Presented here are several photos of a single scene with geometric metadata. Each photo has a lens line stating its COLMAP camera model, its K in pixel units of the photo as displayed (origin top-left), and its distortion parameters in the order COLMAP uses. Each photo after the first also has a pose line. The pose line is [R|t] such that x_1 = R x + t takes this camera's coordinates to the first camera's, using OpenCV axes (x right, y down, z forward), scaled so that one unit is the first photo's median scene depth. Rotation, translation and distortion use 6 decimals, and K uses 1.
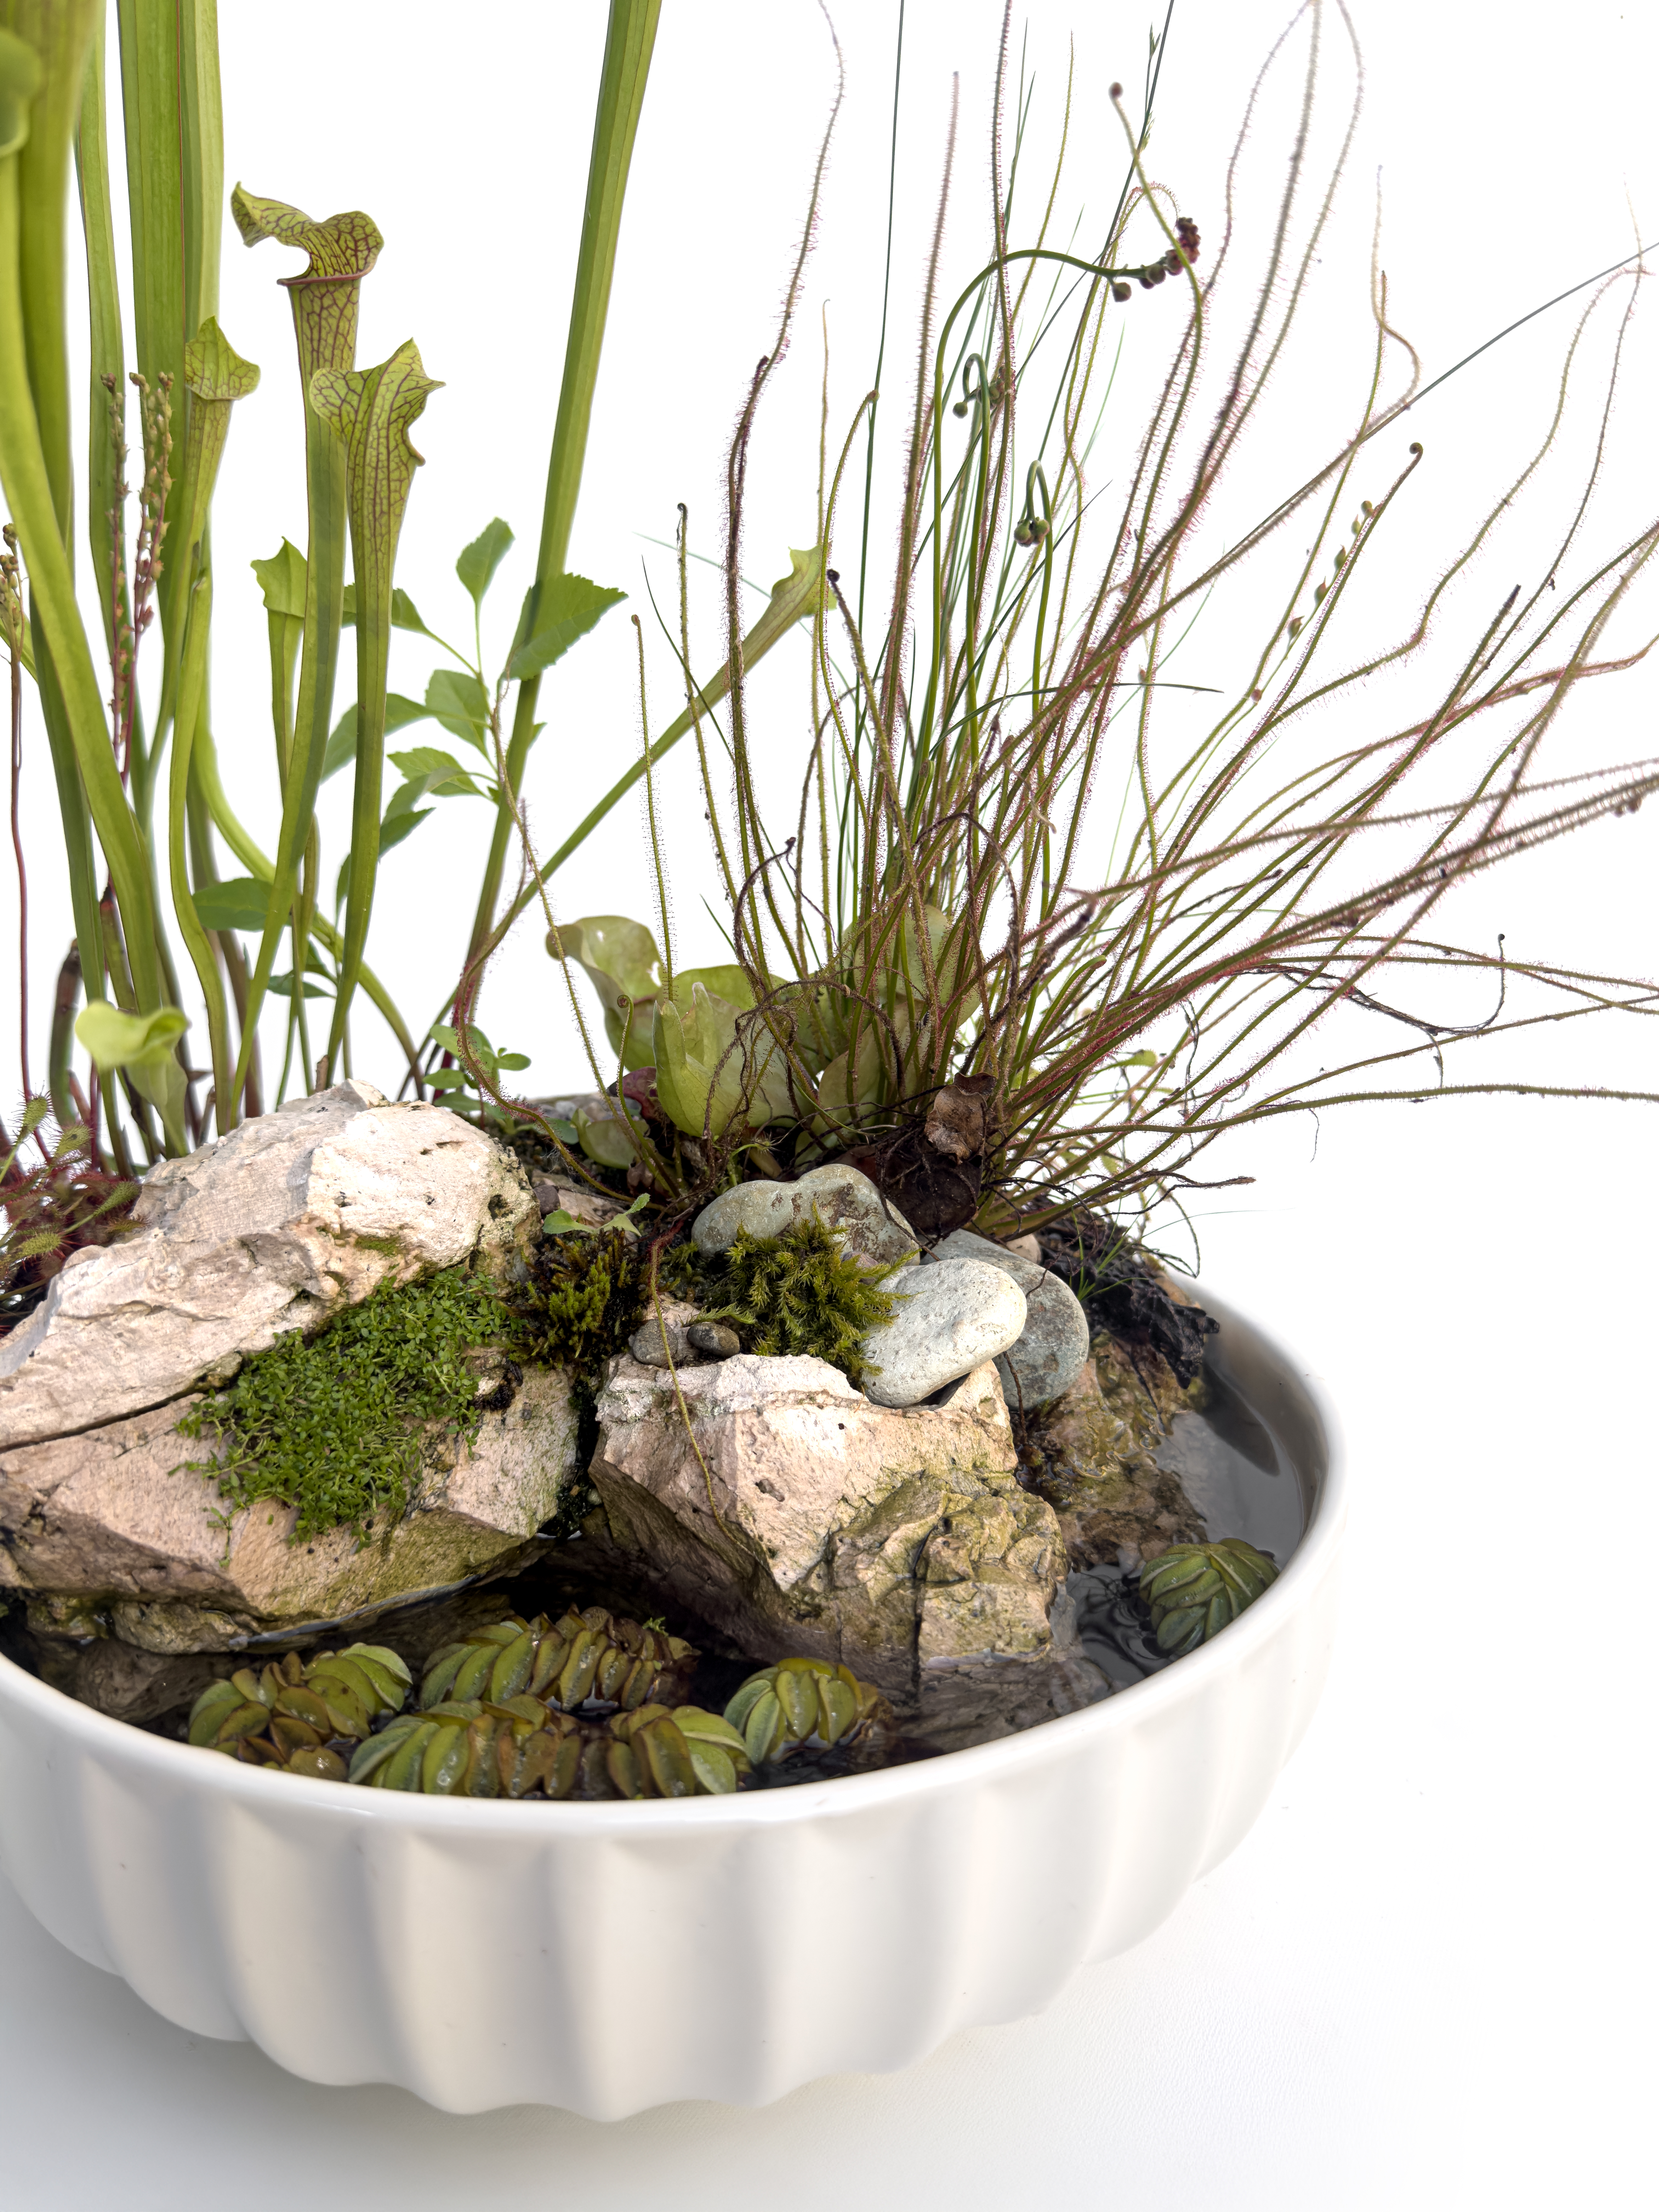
lens RADIAL K [[1560.7, 0, 860.3], [0, 1560.7, 1105.1], [0, 0, 1]] dist [0.171485, -0.430869]
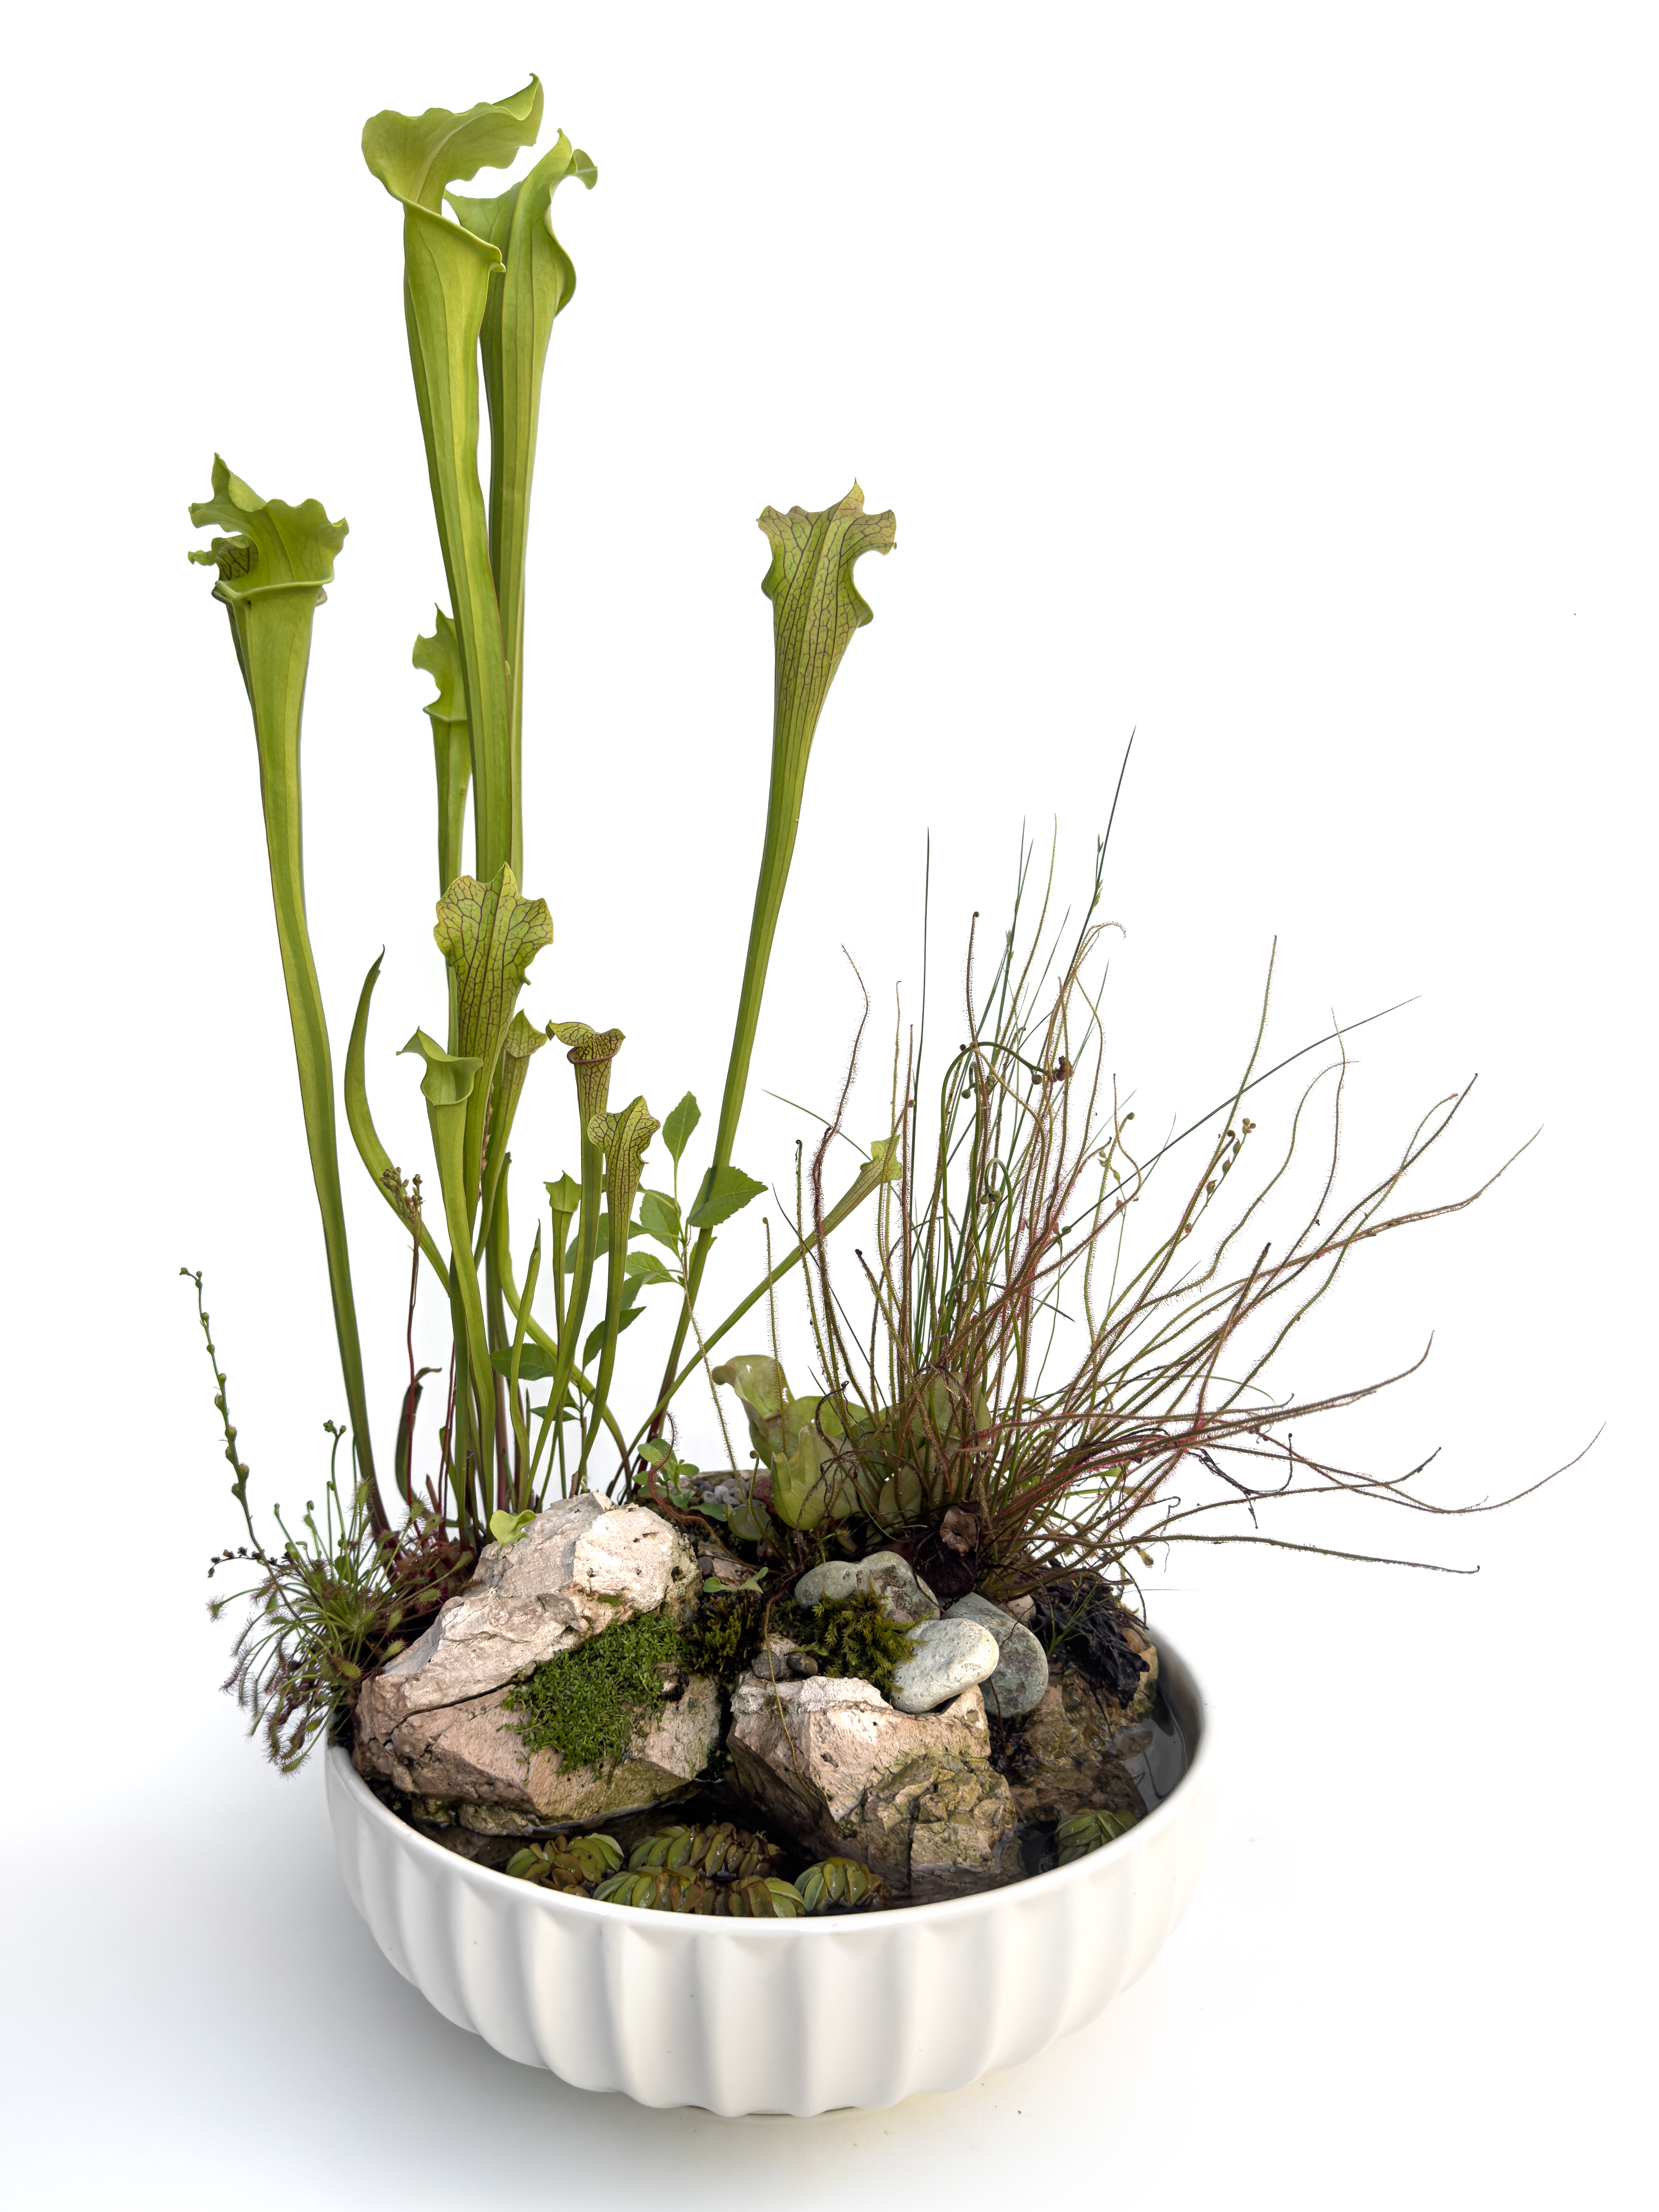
lens RADIAL K [[2100.9, 0, 829.5], [0, 2100.9, 1106.0], [0, 0, 1]] dist [0.180372, -0.460589]
pose [[0.988735, 0.012152, -0.149184, 0.264915], [-0.022302, 0.997534, -0.066550, -0.293165], [0.148008, 0.069127, 0.986567, -1.256421]]
